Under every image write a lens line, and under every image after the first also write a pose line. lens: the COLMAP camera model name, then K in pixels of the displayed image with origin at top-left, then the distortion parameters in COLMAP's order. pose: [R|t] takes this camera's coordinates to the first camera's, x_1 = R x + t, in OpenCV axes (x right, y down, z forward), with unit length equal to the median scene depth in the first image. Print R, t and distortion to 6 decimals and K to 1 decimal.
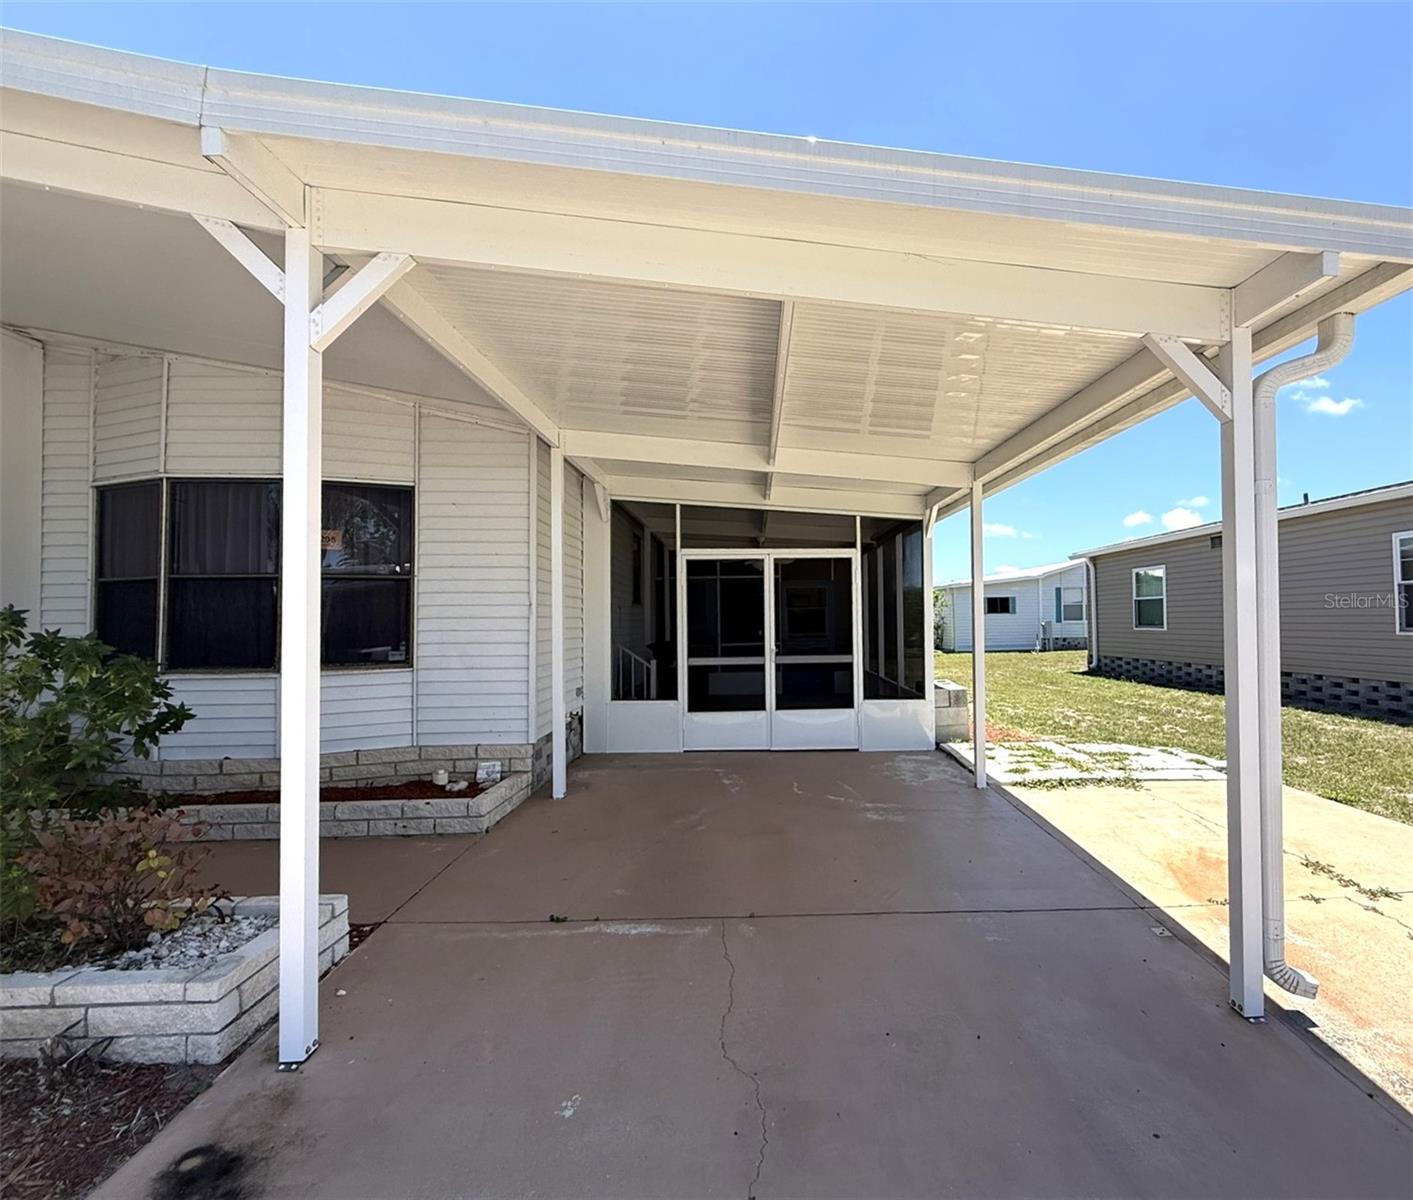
lens RADIAL K [[642.0, 0, 707.6], [0, 642.0, 604.6], [0, 0, 1]] dist [-0.002733, -0.000156]
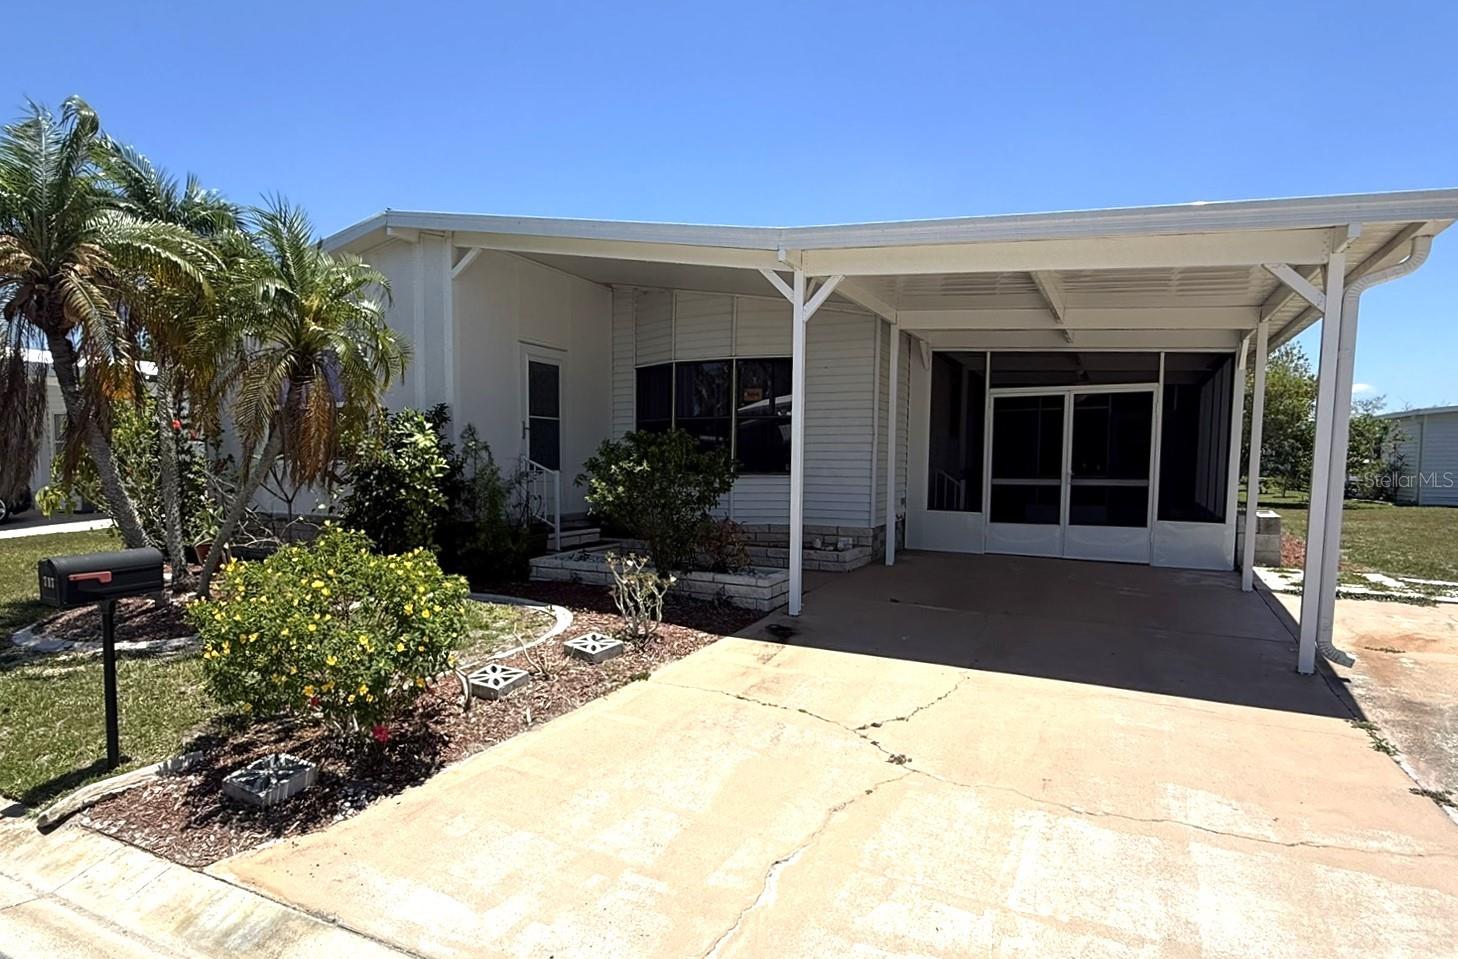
lens RADIAL K [[792.2, 0, 723.0], [0, 792.2, 557.8], [0, 0, 1]] dist [0.000296, 0.000331]
pose [[0.919554, 0.054256, -0.389199, 0.103370], [0.002660, 0.989540, 0.144232, 0.013683], [0.392954, -0.133665, 0.909792, -0.667279]]
